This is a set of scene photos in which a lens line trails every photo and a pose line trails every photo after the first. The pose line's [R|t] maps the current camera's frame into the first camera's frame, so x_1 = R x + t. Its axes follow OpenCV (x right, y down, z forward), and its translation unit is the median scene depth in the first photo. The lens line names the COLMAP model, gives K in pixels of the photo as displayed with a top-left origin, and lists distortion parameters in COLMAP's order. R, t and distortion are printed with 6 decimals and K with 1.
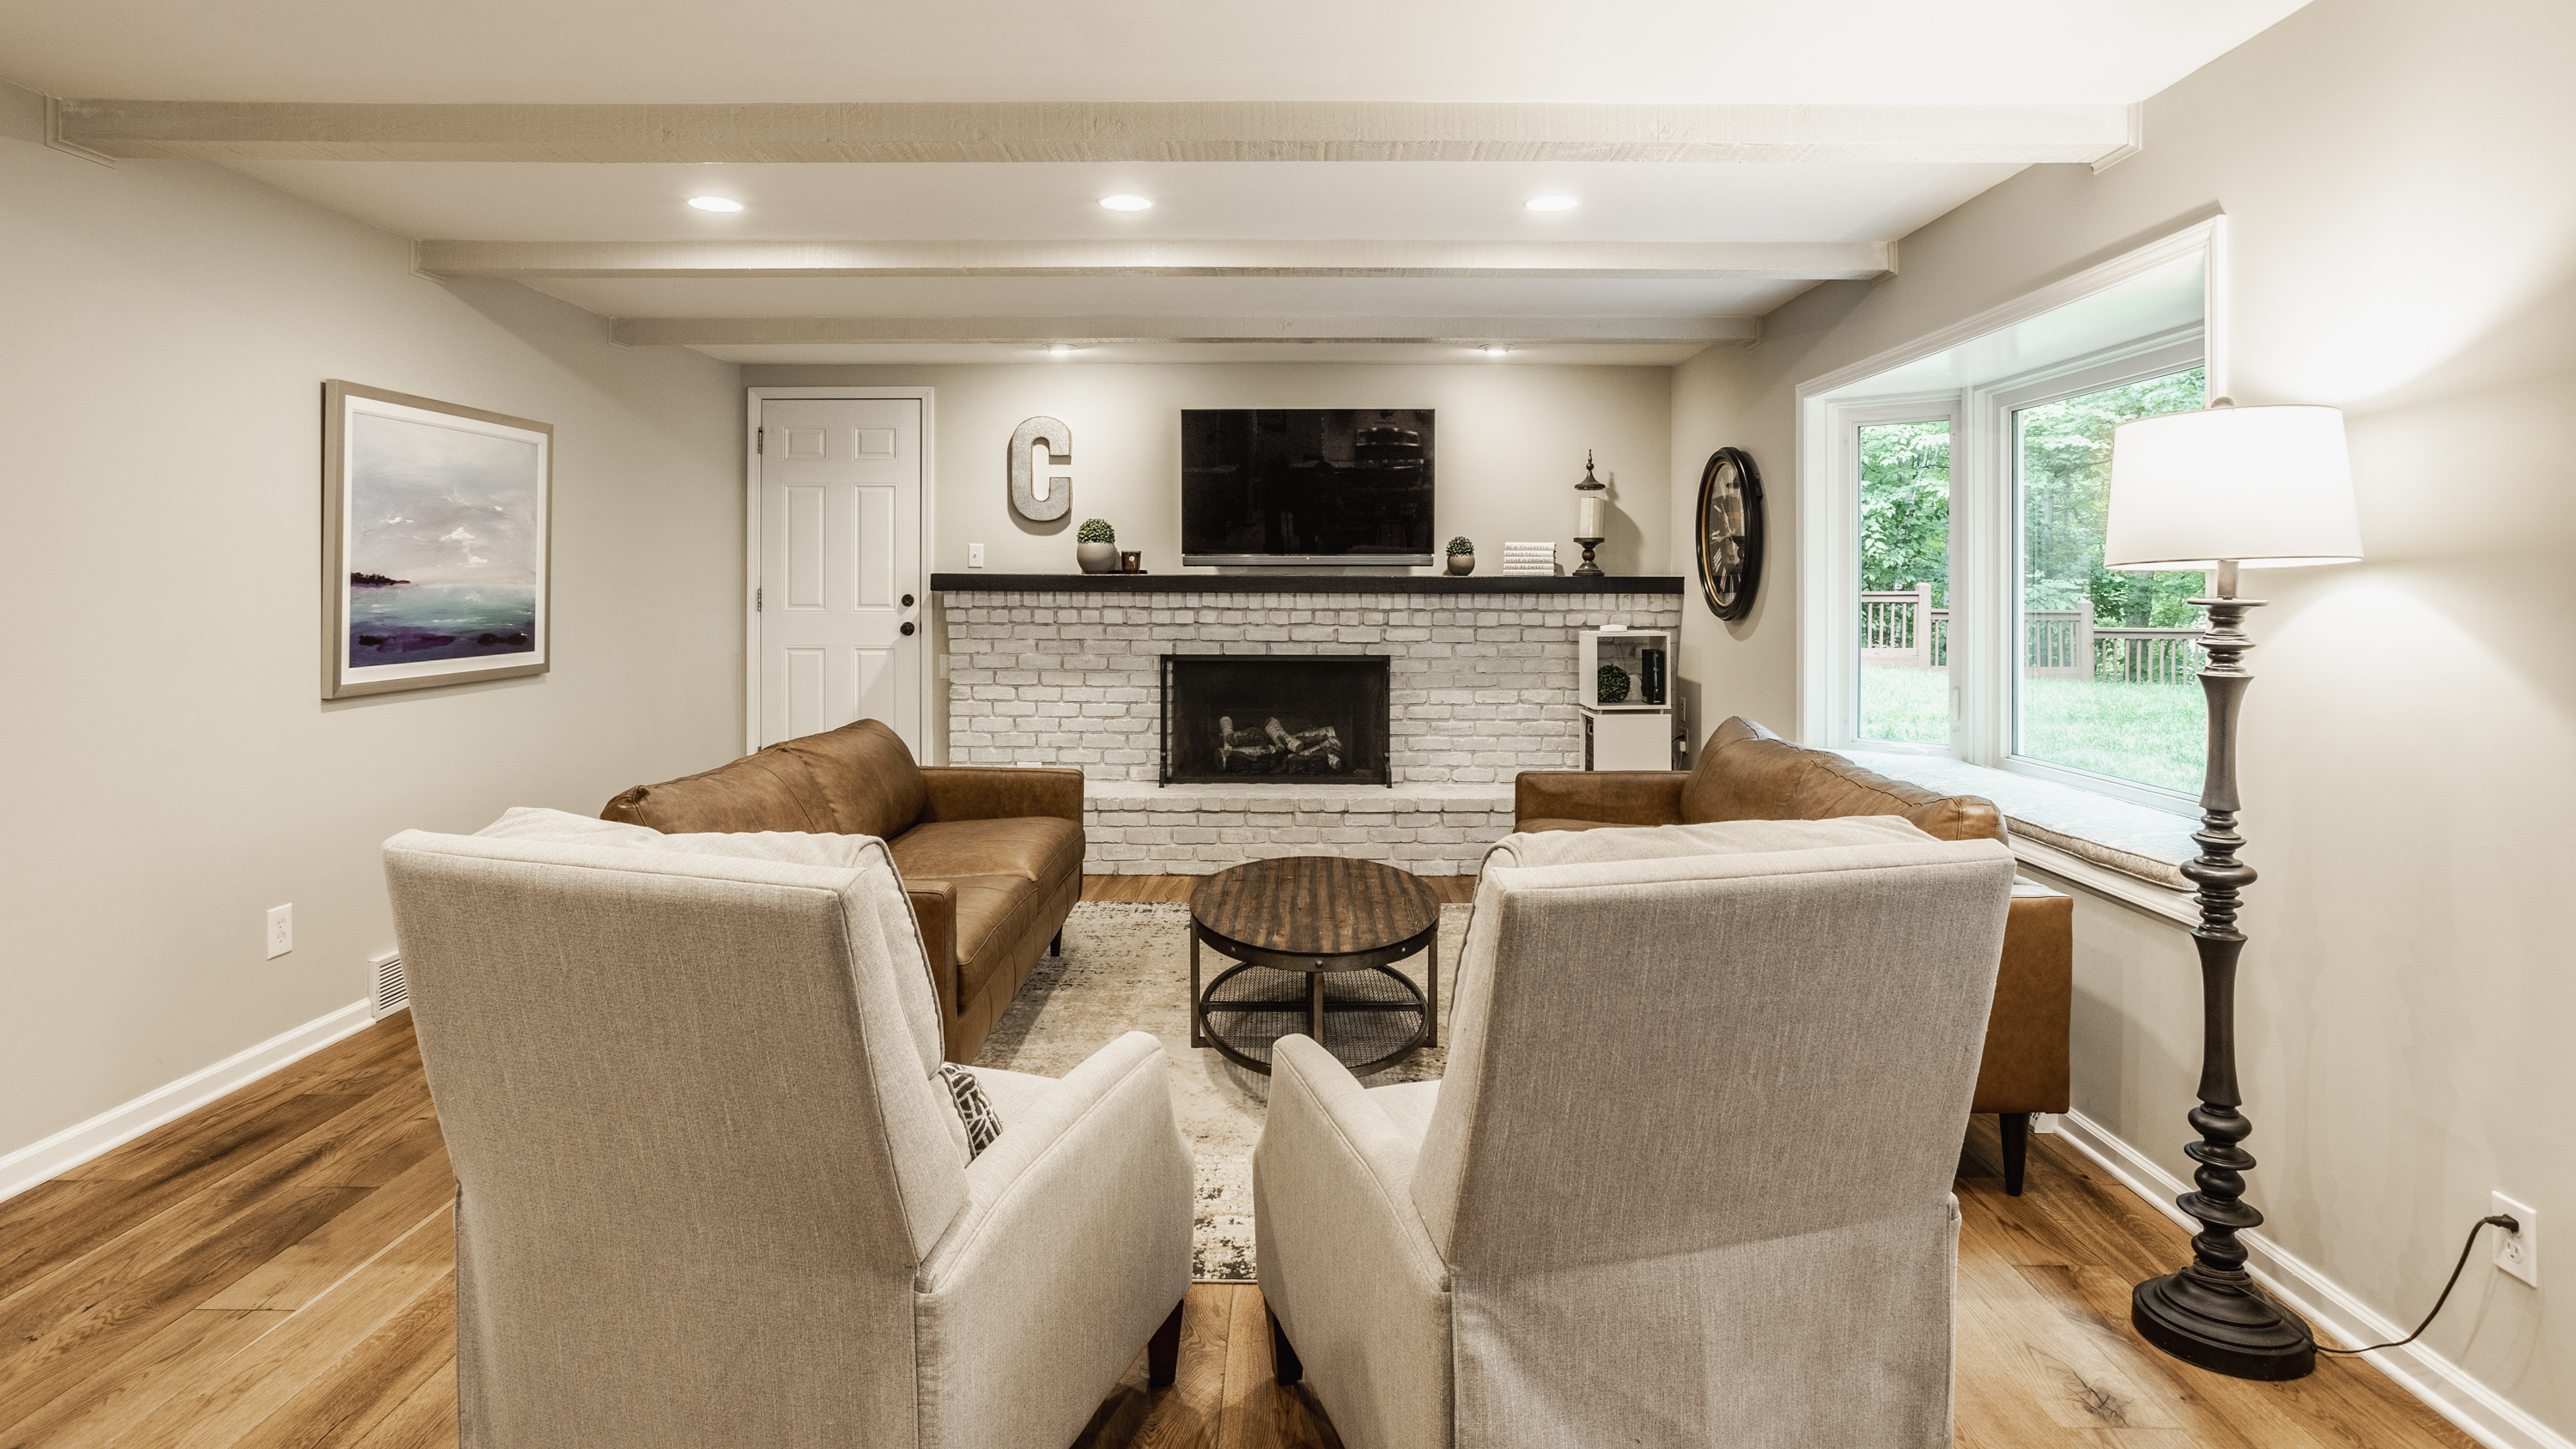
lens RADIAL K [[1405.4, 0, 1218.7], [0, 1405.4, 598.1], [0, 0, 1]] dist [-0.051959, -0.000037]
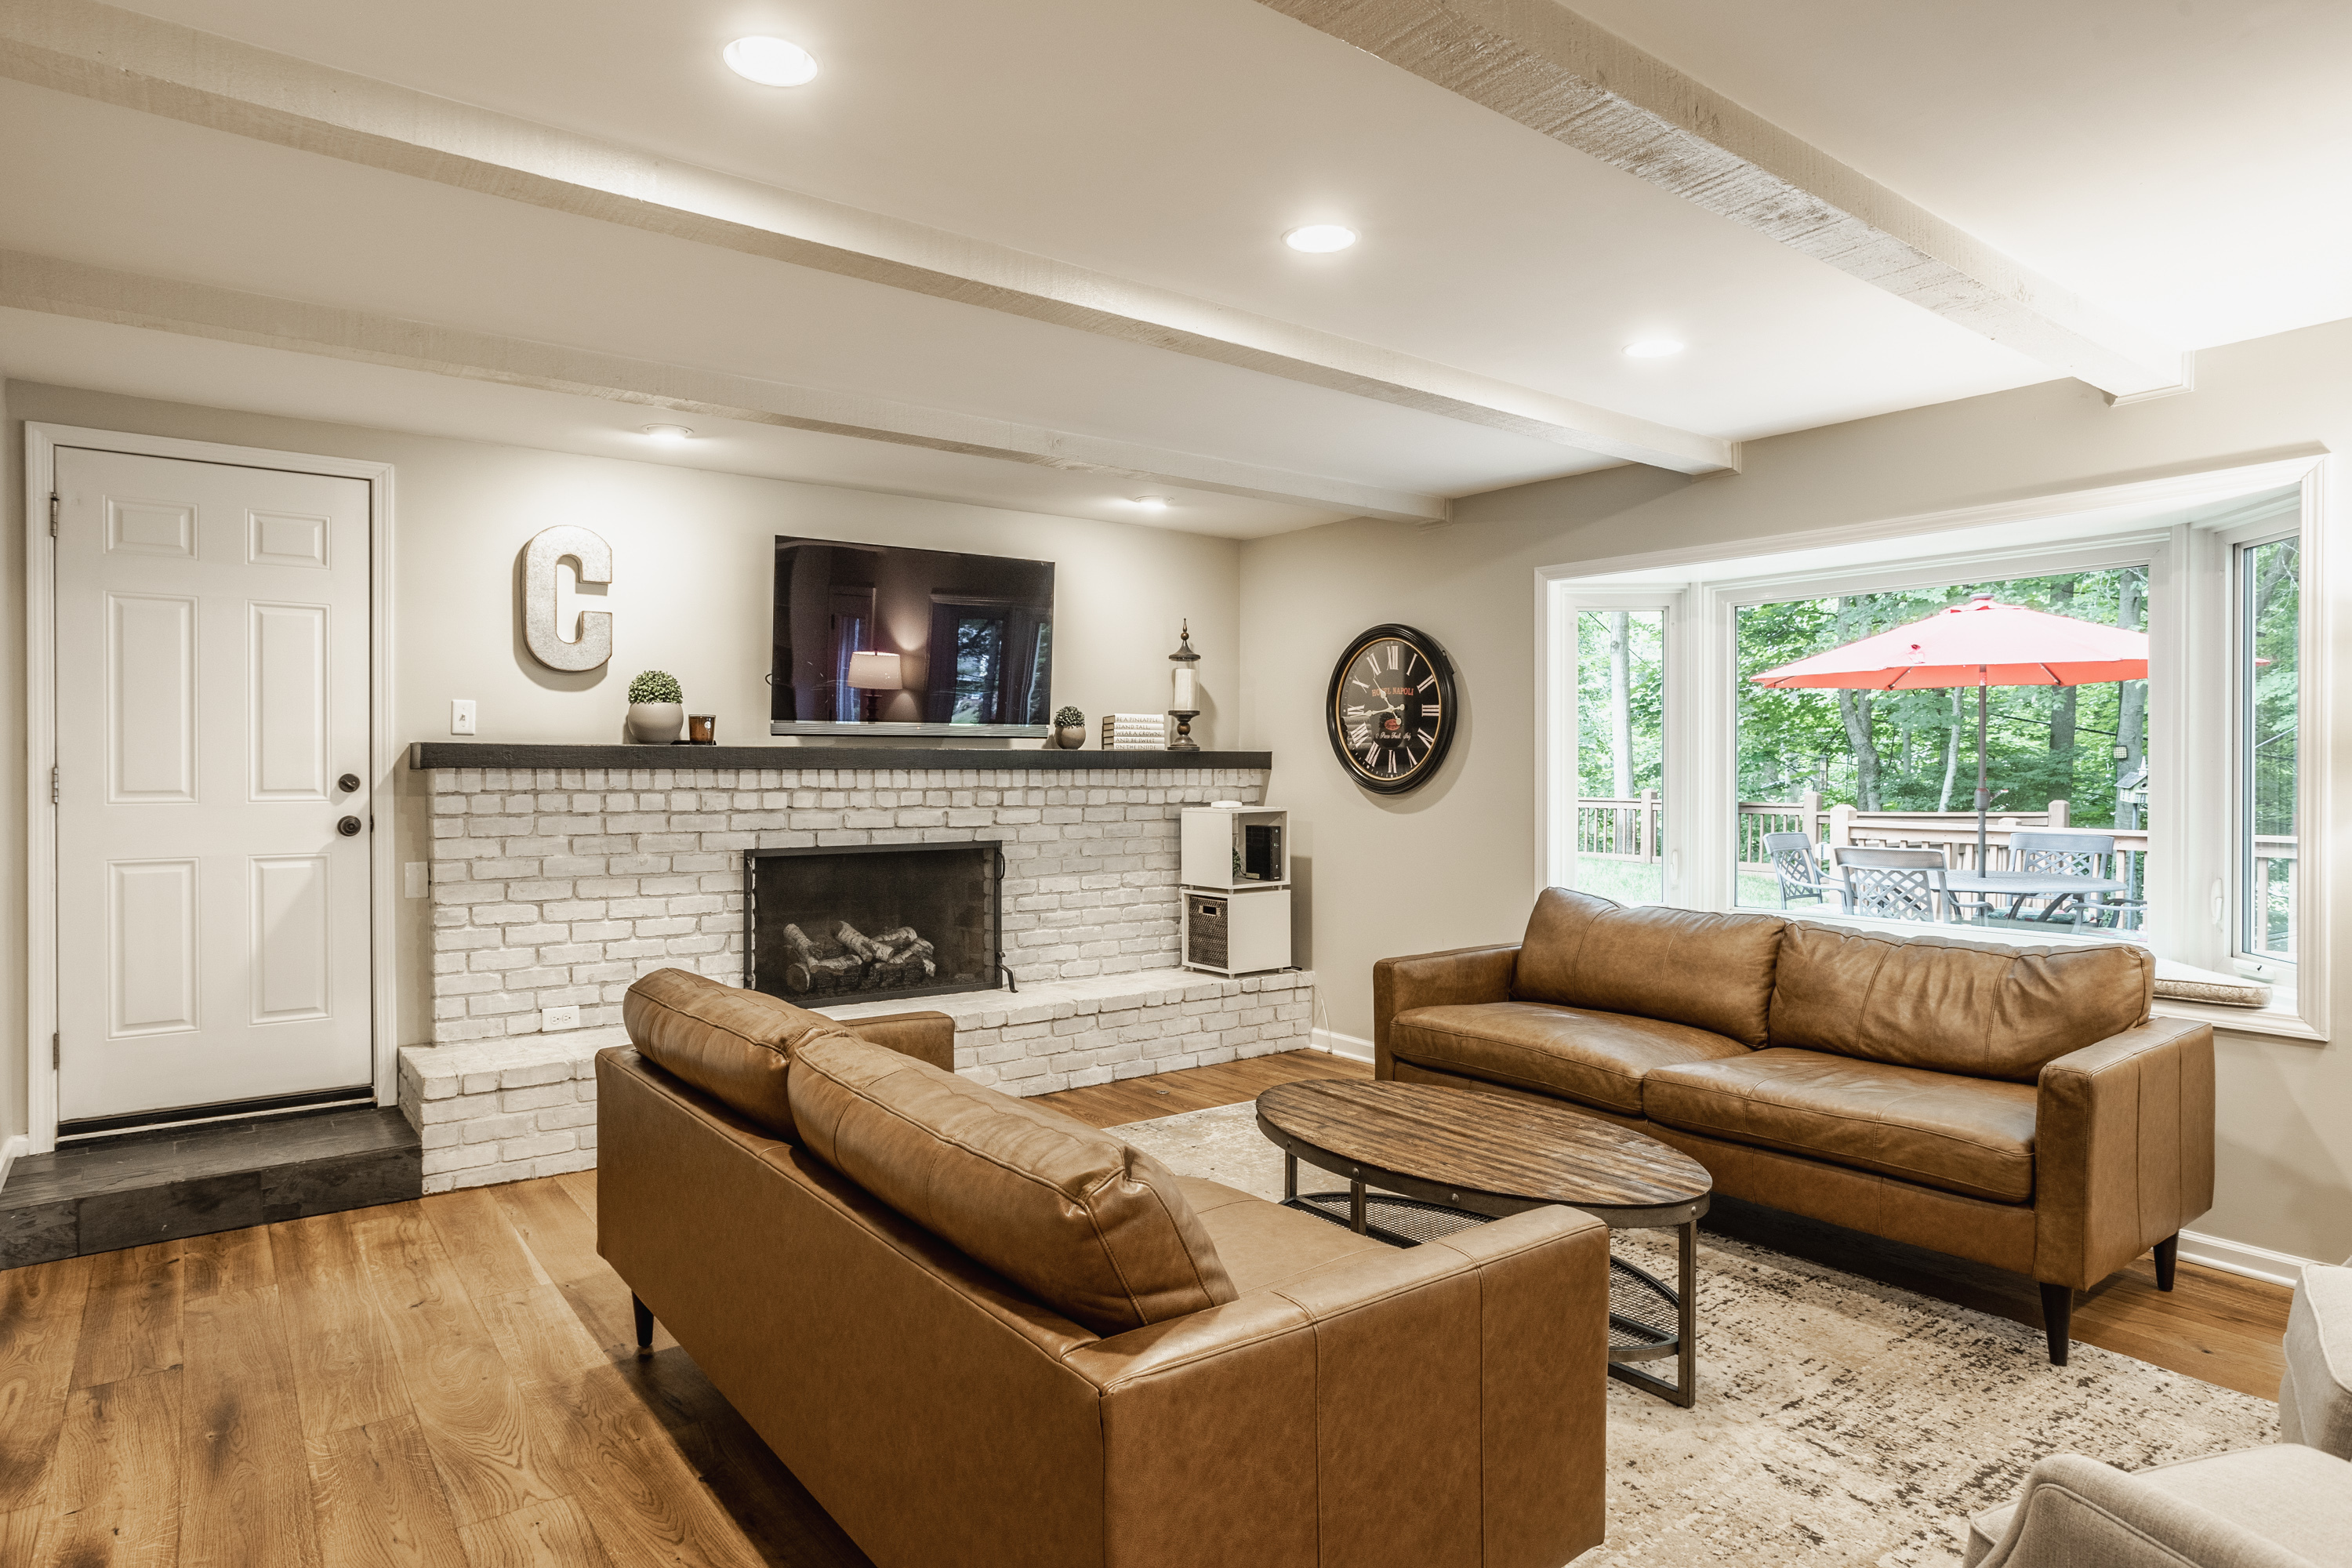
lens RADIAL K [[1376.5, 0, 1173.2], [0, 1376.5, 785.2], [0, 0, 1]] dist [-0.021445, 0.006788]
pose [[0.785675, -0.010445, 0.618552, -0.322398], [0.006569, 0.999942, 0.008541, -0.000197], [-0.618605, -0.002647, 0.785698, 0.260834]]
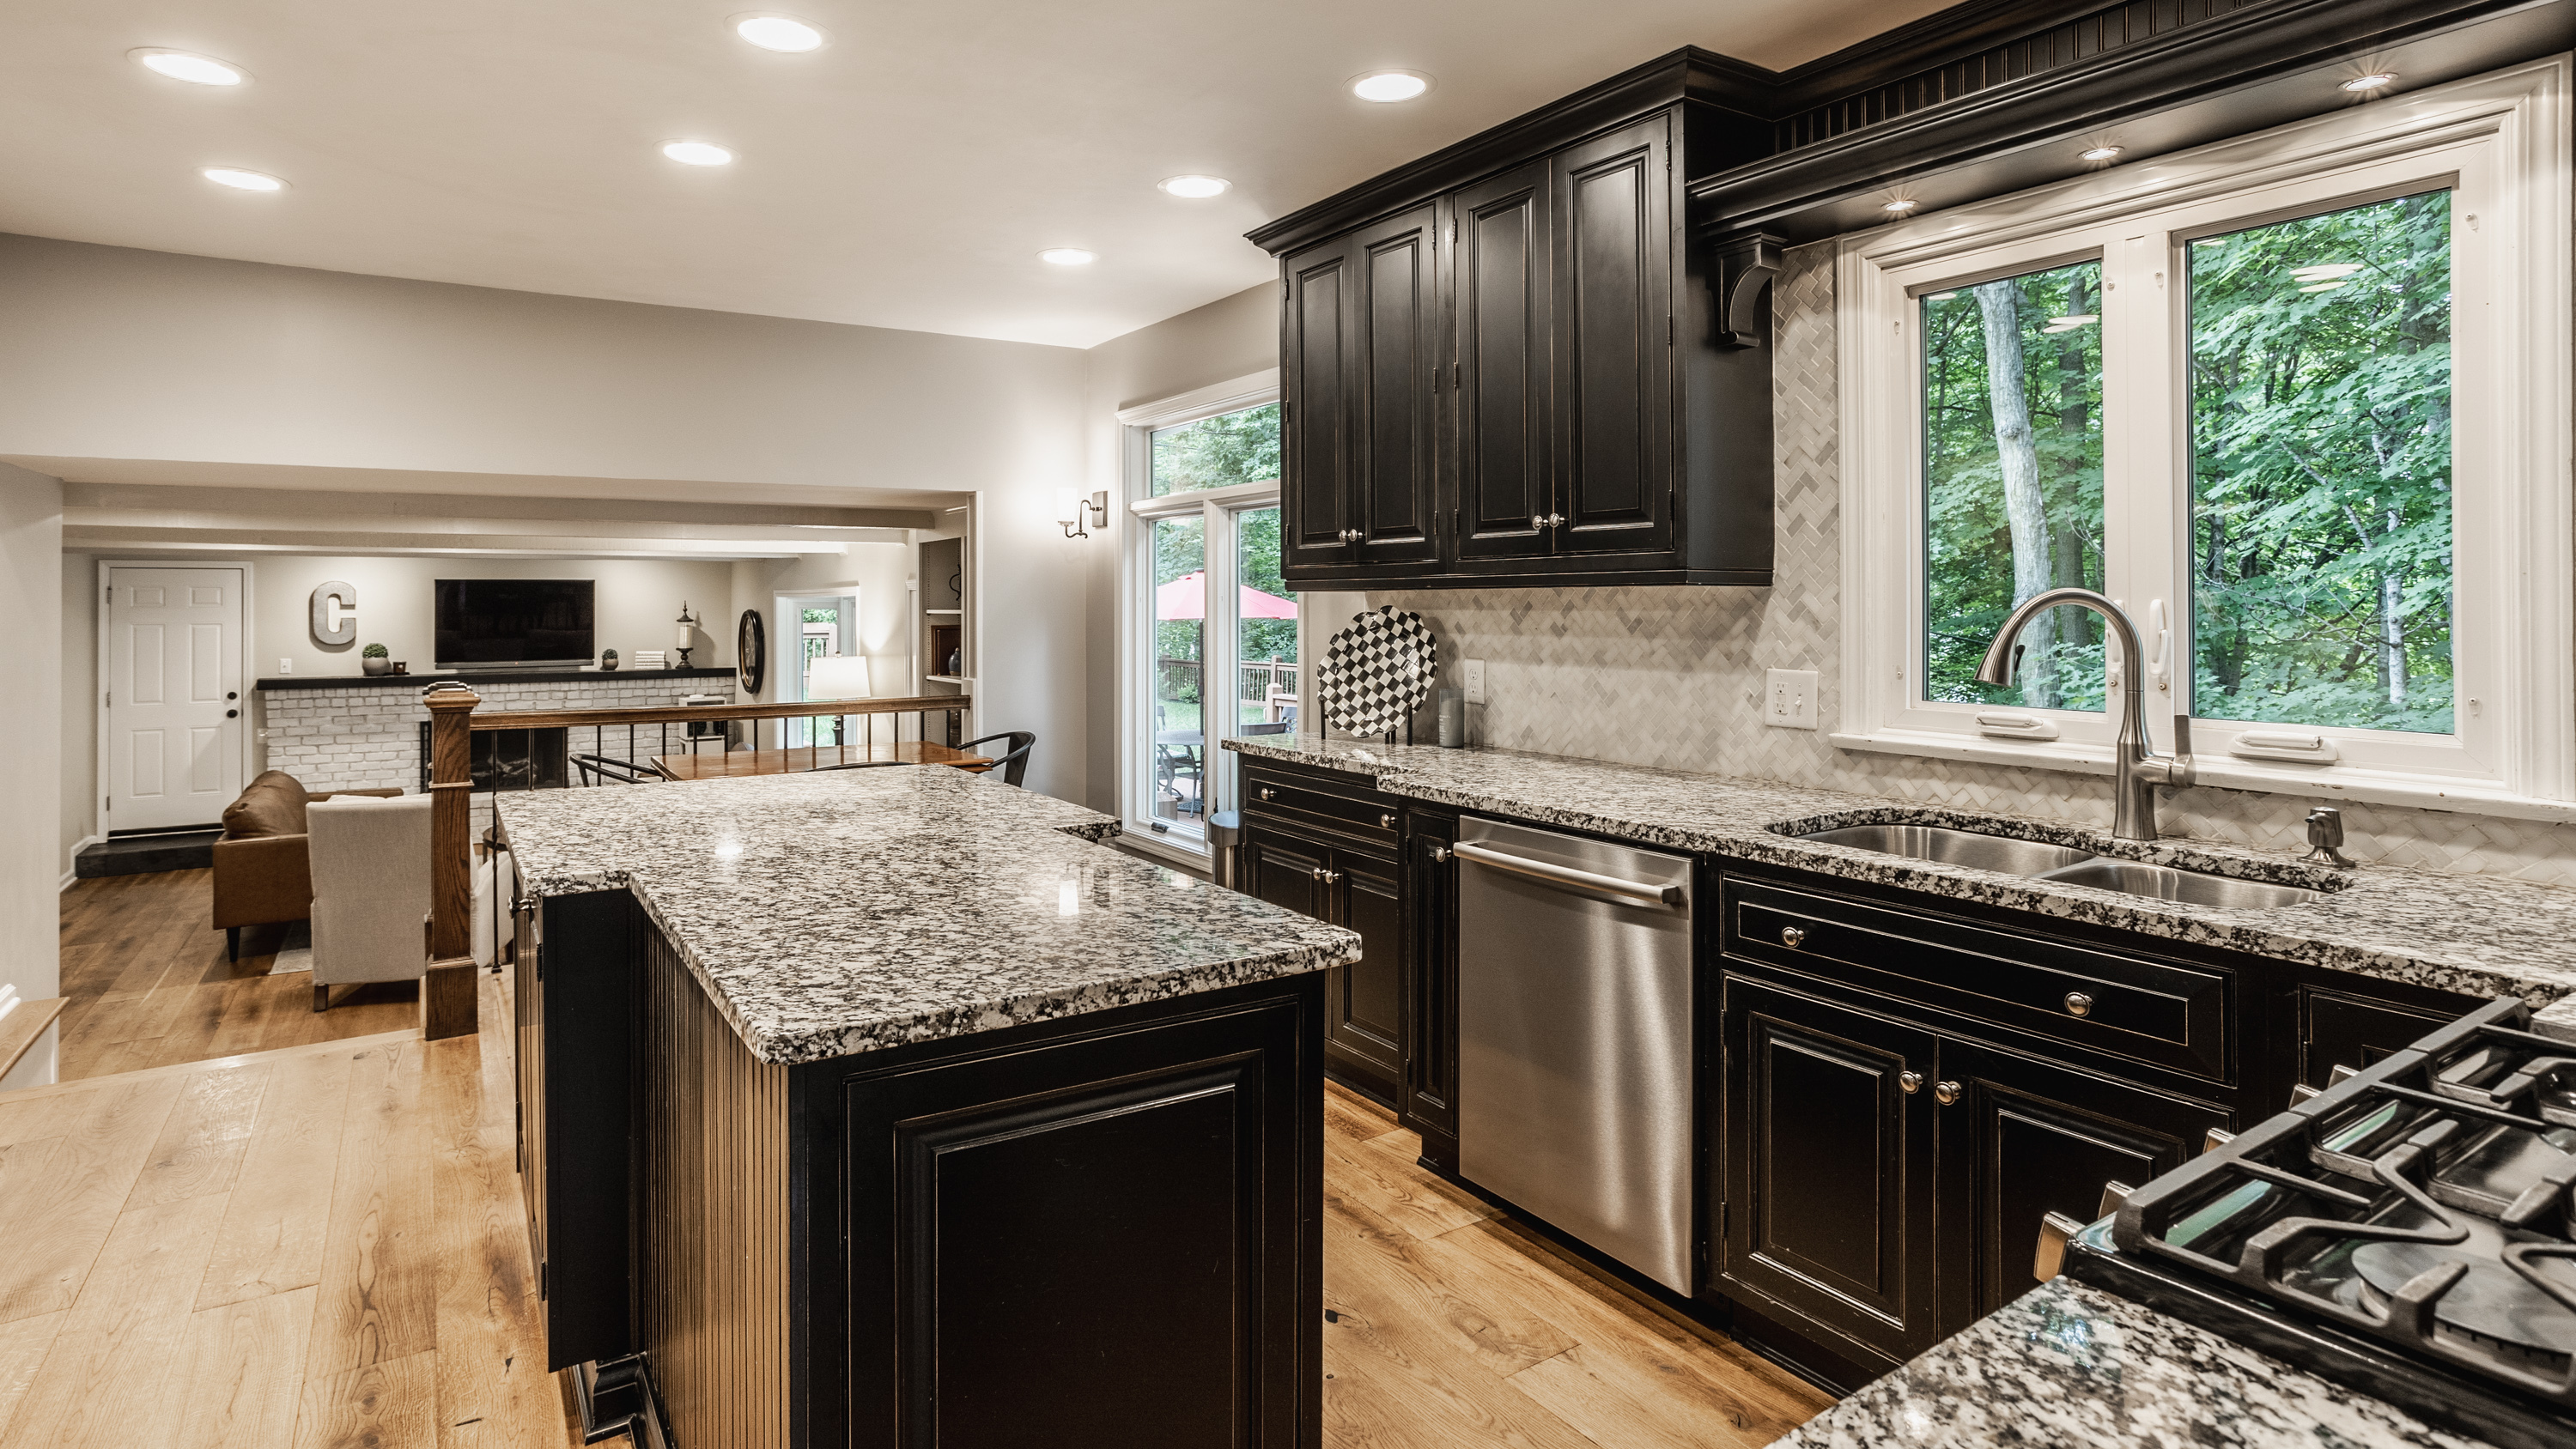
lens RADIAL K [[1409.3, 0, 1253.0], [0, 1409.3, 598.1], [0, 0, 1]] dist [0.003184, 0.002768]
pose [[0.832825, -0.003636, 0.553525, -0.147862], [0.005971, 0.999979, -0.002414, -0.100631], [-0.553505, 0.005316, 0.832829, -0.998400]]
